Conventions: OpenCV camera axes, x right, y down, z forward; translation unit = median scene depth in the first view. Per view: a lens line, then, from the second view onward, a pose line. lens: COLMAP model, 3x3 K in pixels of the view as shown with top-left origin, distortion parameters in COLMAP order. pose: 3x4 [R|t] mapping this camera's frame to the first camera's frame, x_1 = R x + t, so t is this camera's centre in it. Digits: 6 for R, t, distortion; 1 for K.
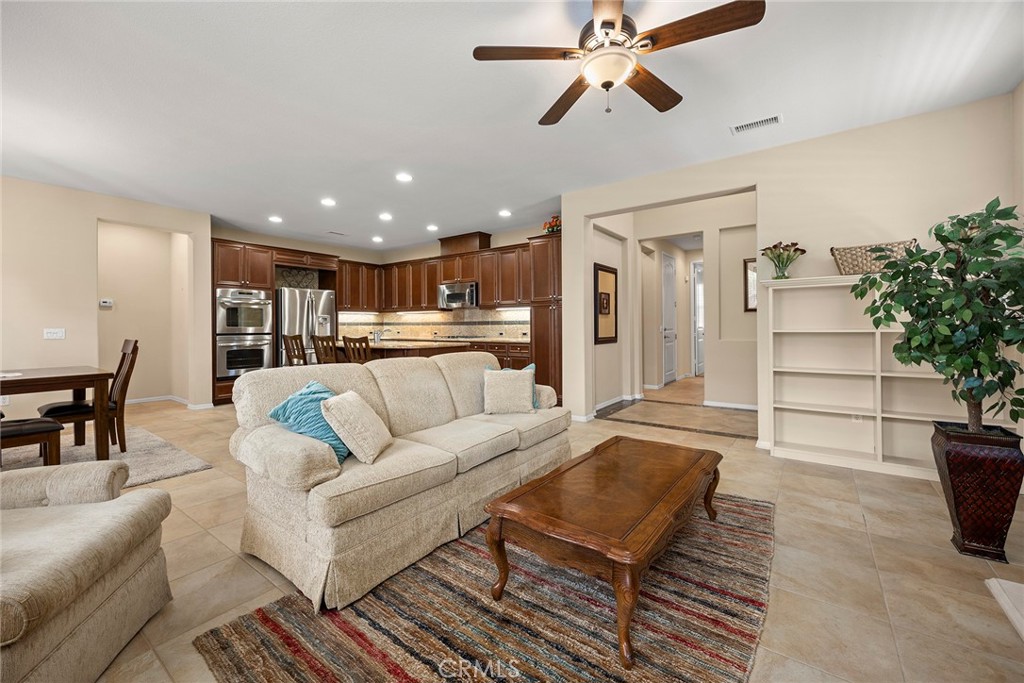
lens RADIAL K [[398.9, 0, 510.2], [0, 398.9, 327.3], [0, 0, 1]] dist [-0.002685, -0.000003]
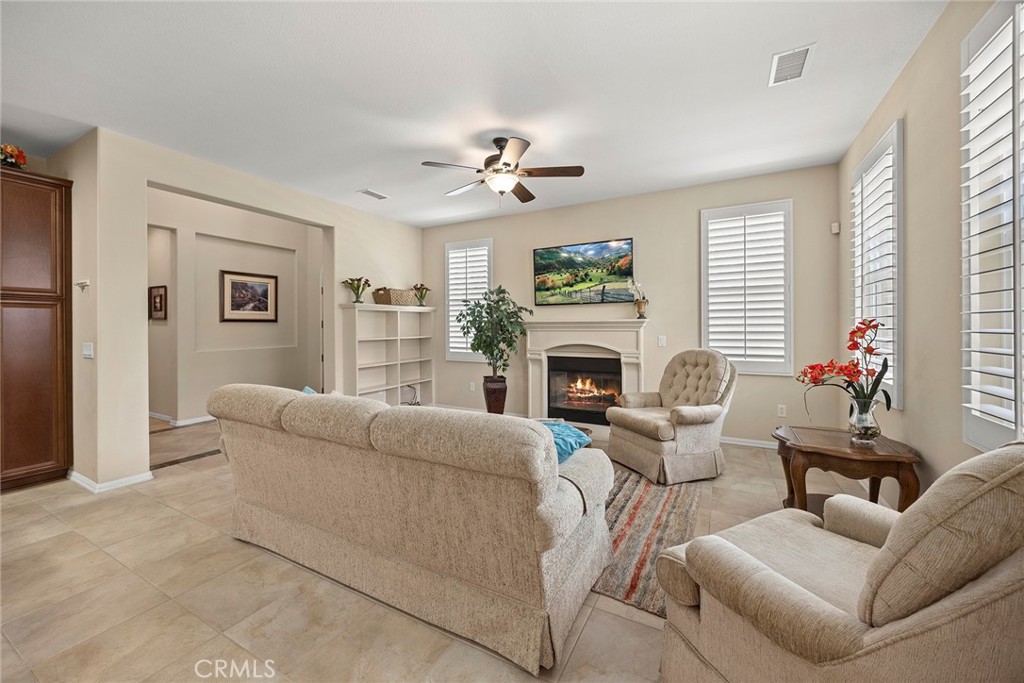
lens RADIAL K [[398.9, 0, 510.2], [0, 398.9, 327.3], [0, 0, 1]] dist [-0.002685, -0.000003]
pose [[-0.139767, 0.004642, 0.990173, -0.399422], [0.008076, 0.999961, -0.003548, -0.012496], [-0.990151, 0.007501, -0.139799, 0.331489]]
